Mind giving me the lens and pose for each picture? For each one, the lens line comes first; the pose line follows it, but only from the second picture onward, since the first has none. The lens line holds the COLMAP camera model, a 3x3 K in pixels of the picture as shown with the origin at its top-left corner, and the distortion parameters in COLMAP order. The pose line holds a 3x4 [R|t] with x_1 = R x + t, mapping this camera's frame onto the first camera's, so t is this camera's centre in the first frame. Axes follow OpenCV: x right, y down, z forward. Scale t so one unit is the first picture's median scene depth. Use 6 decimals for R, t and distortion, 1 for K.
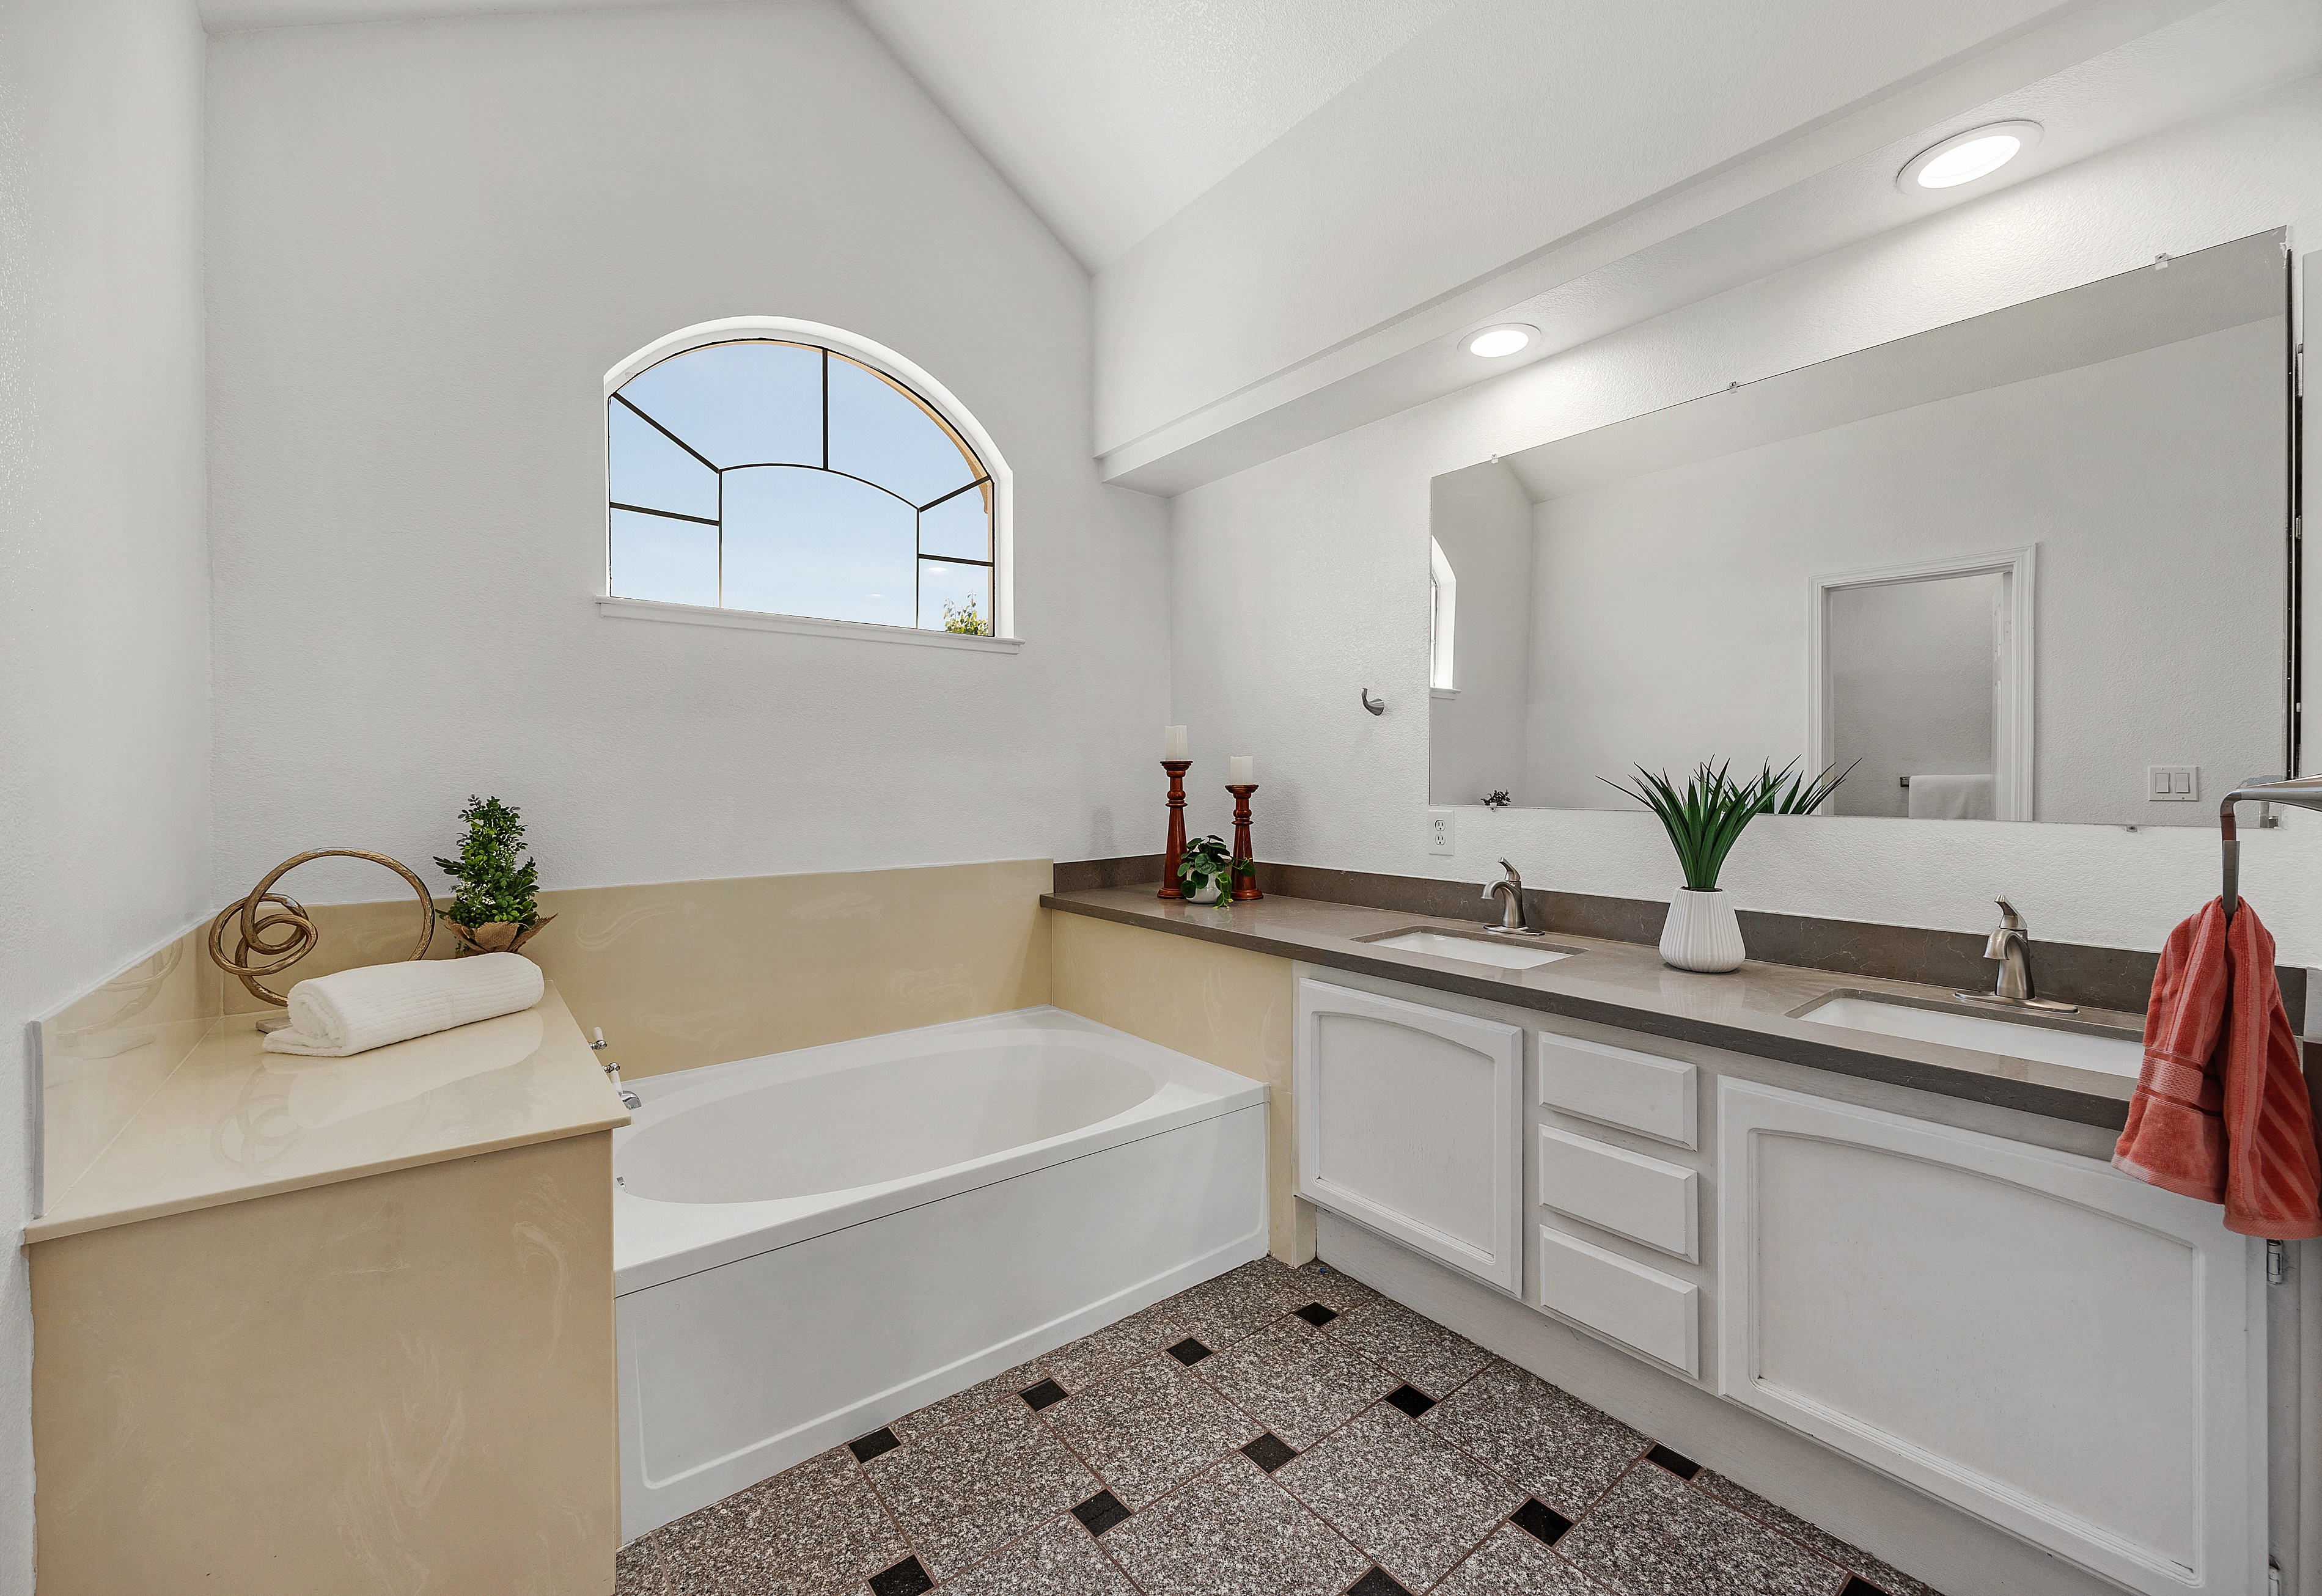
lens RADIAL K [[909.5, 0, 1166.8], [0, 909.5, 787.7], [0, 0, 1]] dist [-0.000095, -0.000002]
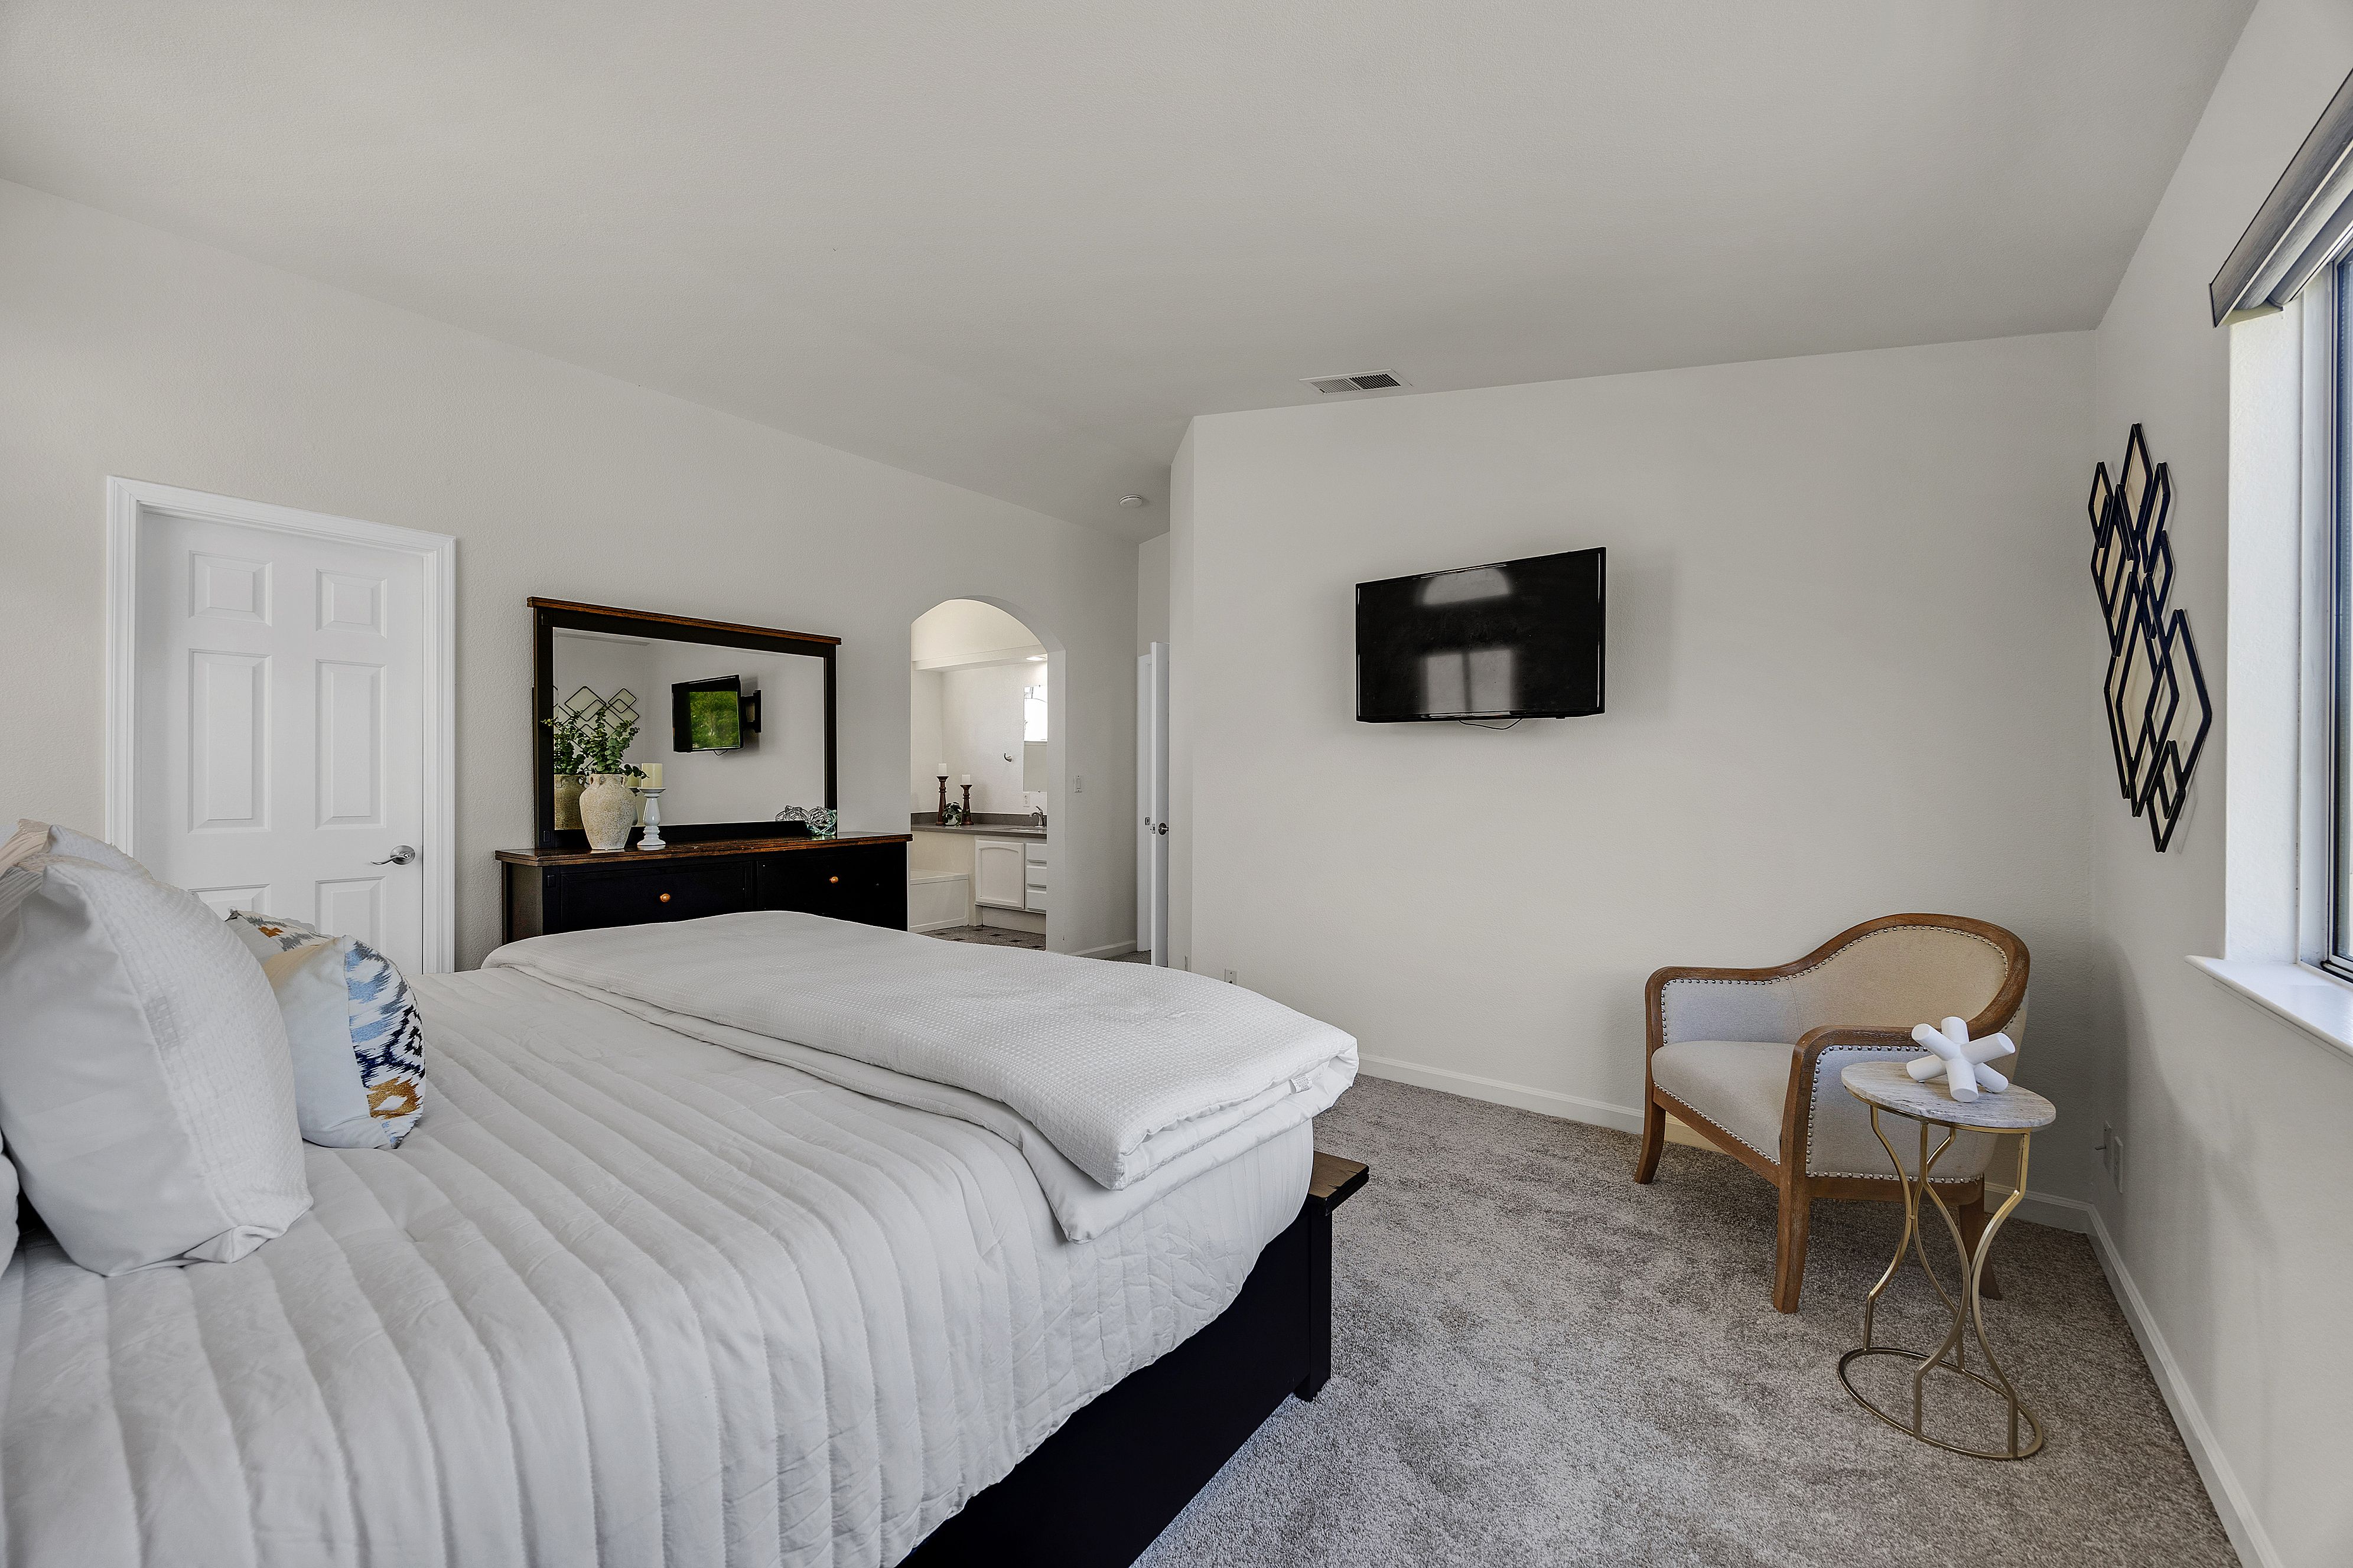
lens RADIAL K [[914.1, 0, 1173.1], [0, 914.1, 787.1], [0, 0, 1]] dist [0.003192, 0.000416]
pose [[0.974046, 0.003695, 0.226319, 0.066304], [-0.002184, 0.999974, -0.006930, 0.022868], [-0.226338, 0.006256, 0.974029, -1.929638]]
